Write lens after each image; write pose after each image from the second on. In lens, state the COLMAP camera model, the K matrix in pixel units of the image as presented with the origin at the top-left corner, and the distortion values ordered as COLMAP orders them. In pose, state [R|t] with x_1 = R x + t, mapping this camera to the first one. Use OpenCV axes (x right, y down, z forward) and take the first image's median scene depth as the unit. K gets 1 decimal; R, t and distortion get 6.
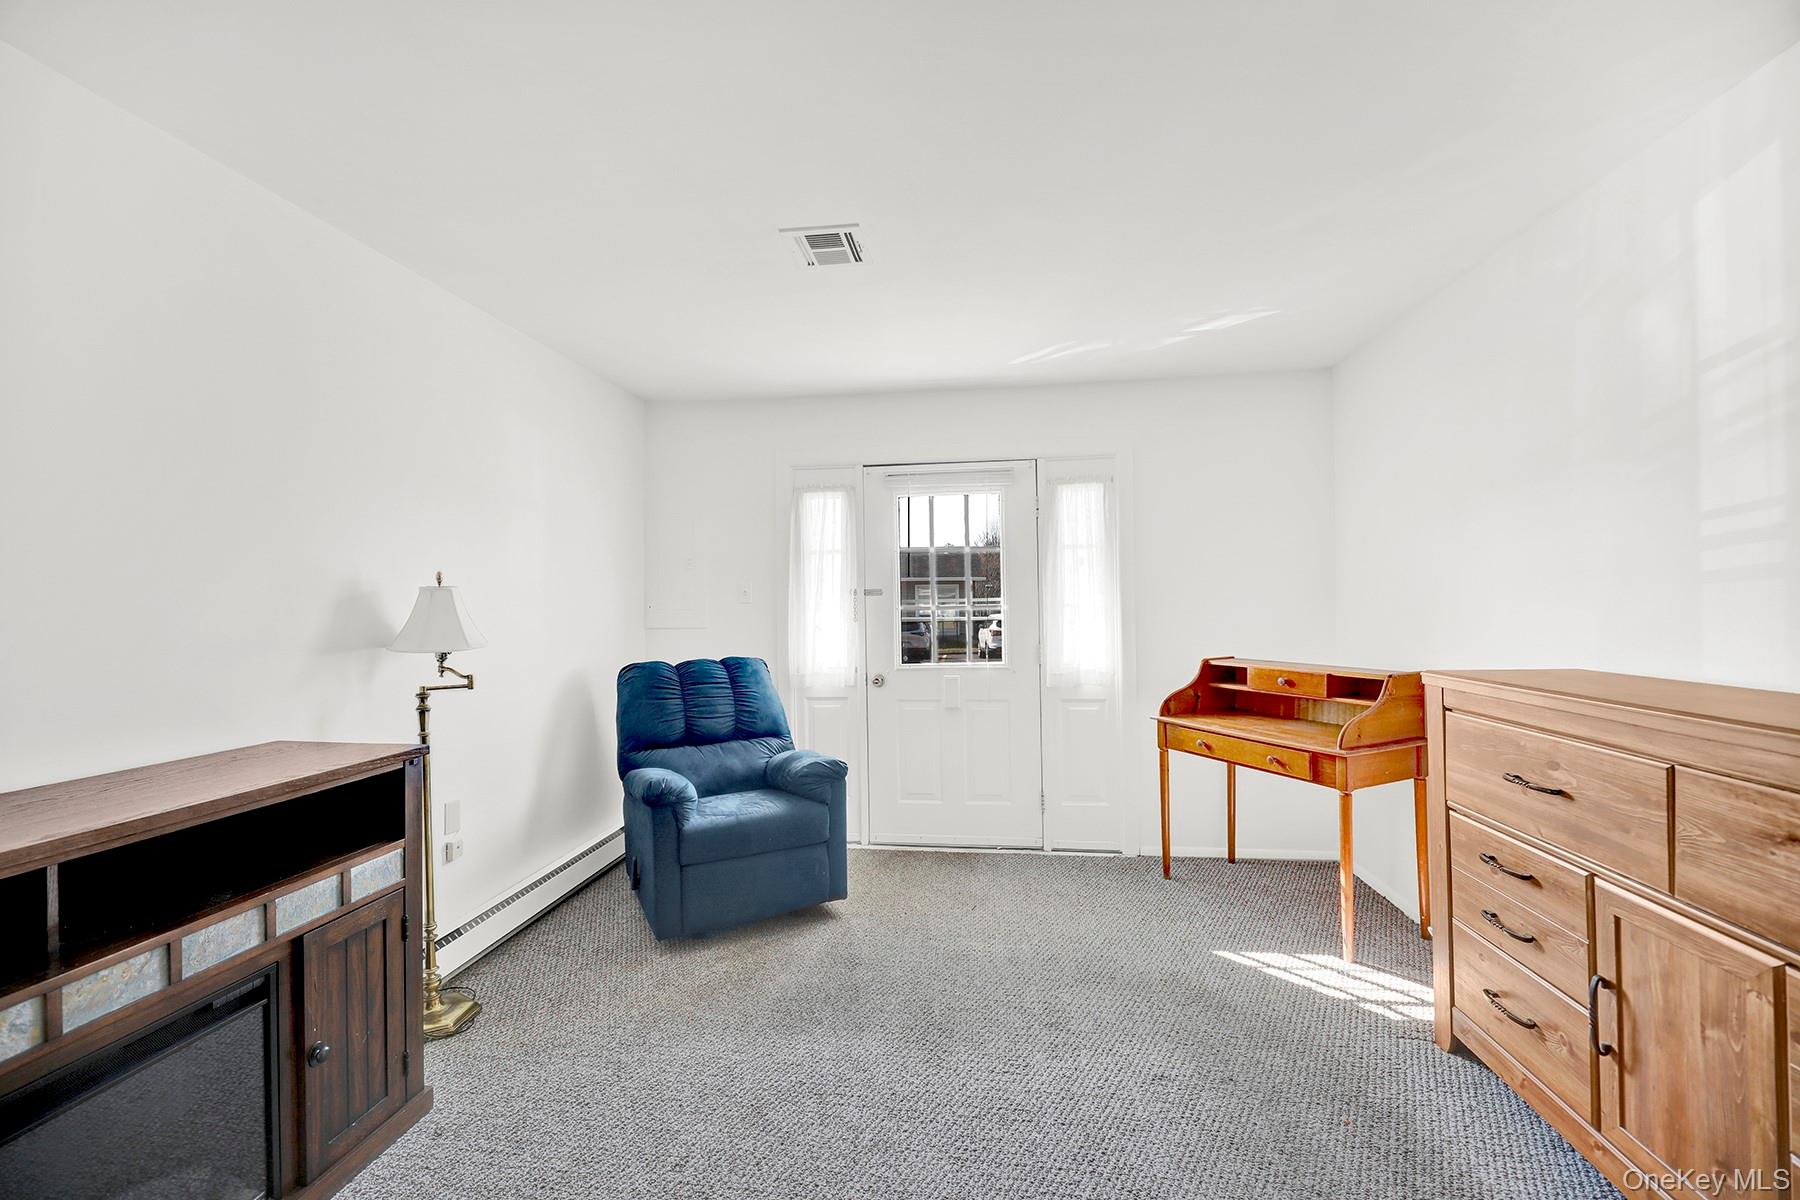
lens RADIAL K [[717.5, 0, 892.2], [0, 717.5, 602.3], [0, 0, 1]] dist [-0.000338, -0.004358]
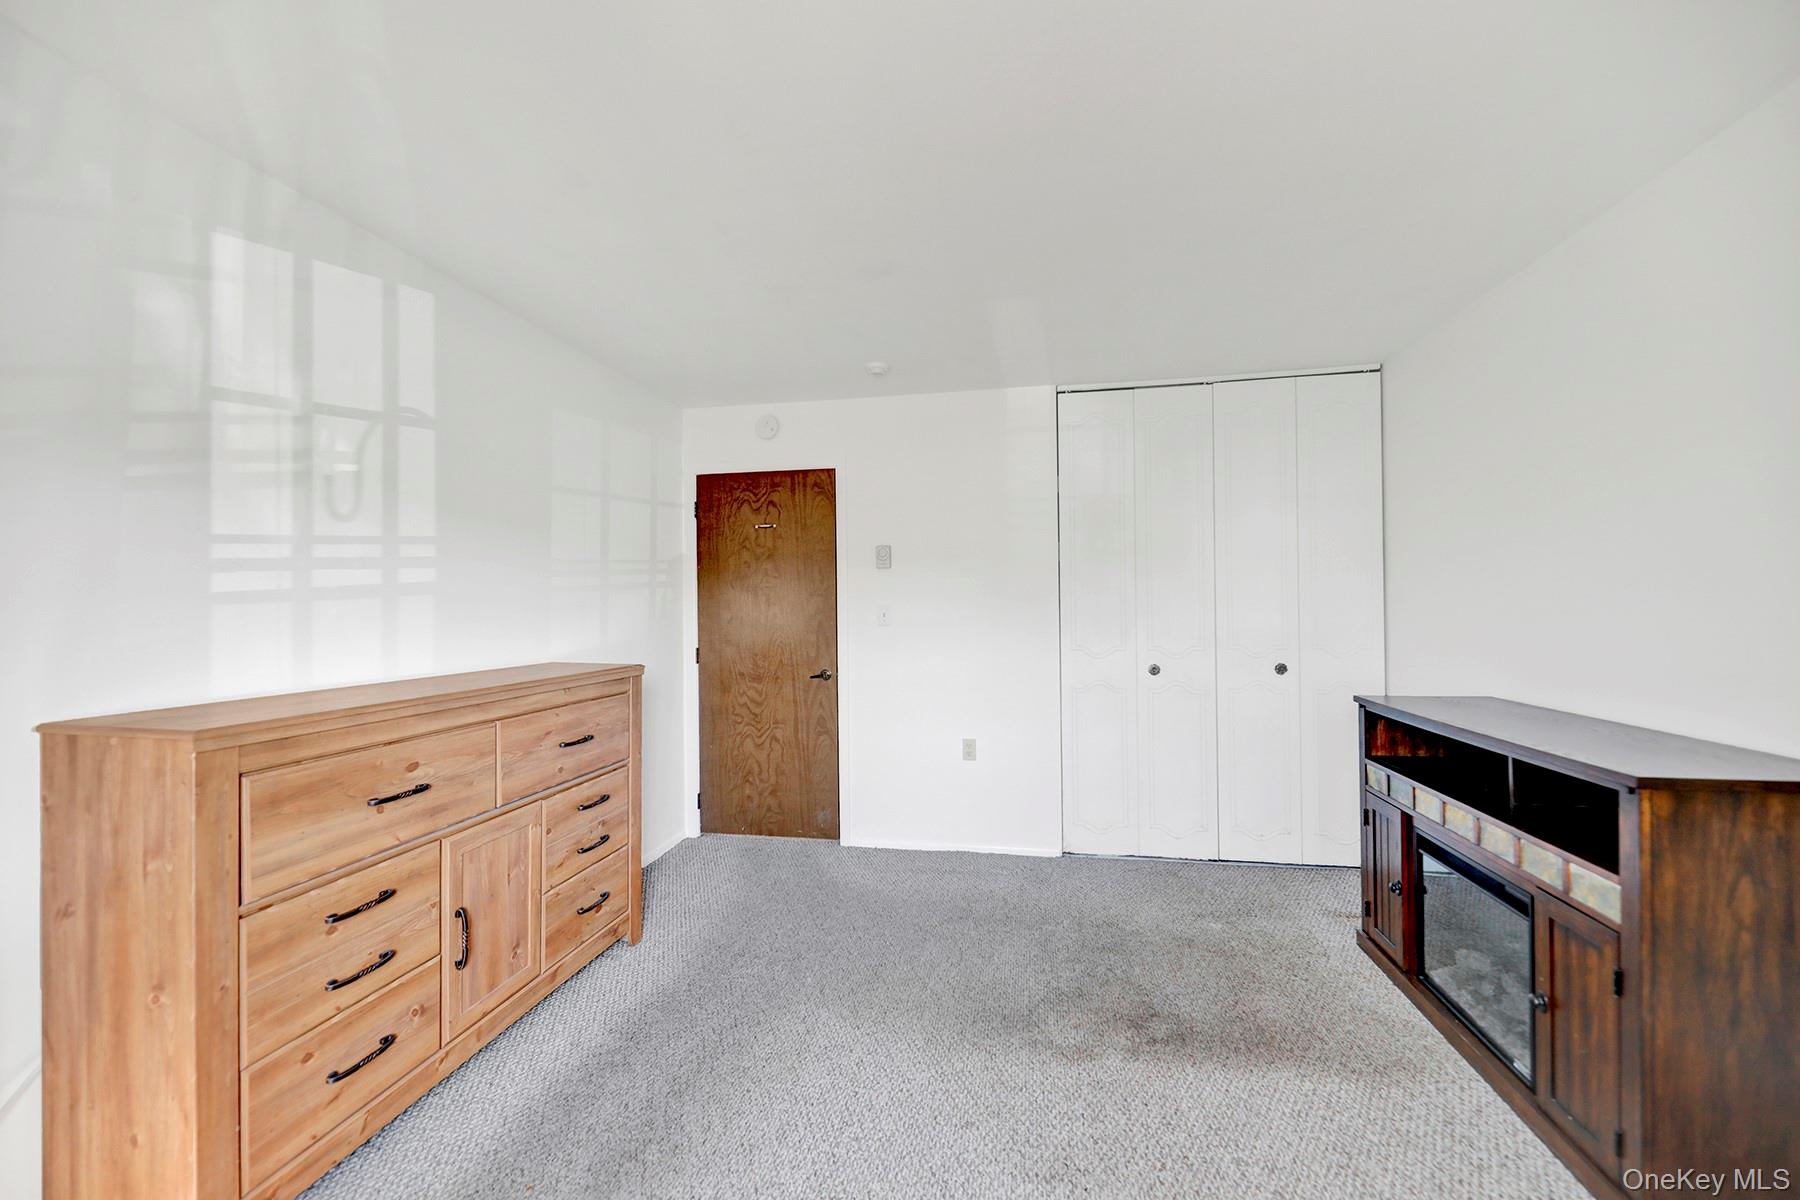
lens RADIAL K [[717.5, 0, 892.2], [0, 717.5, 602.3], [0, 0, 1]] dist [-0.000338, -0.004358]
pose [[-0.999032, 0.022262, 0.037945, 0.138079], [0.021775, 0.999676, -0.013212, 0.005156], [-0.038227, -0.012373, -0.999192, 2.057748]]
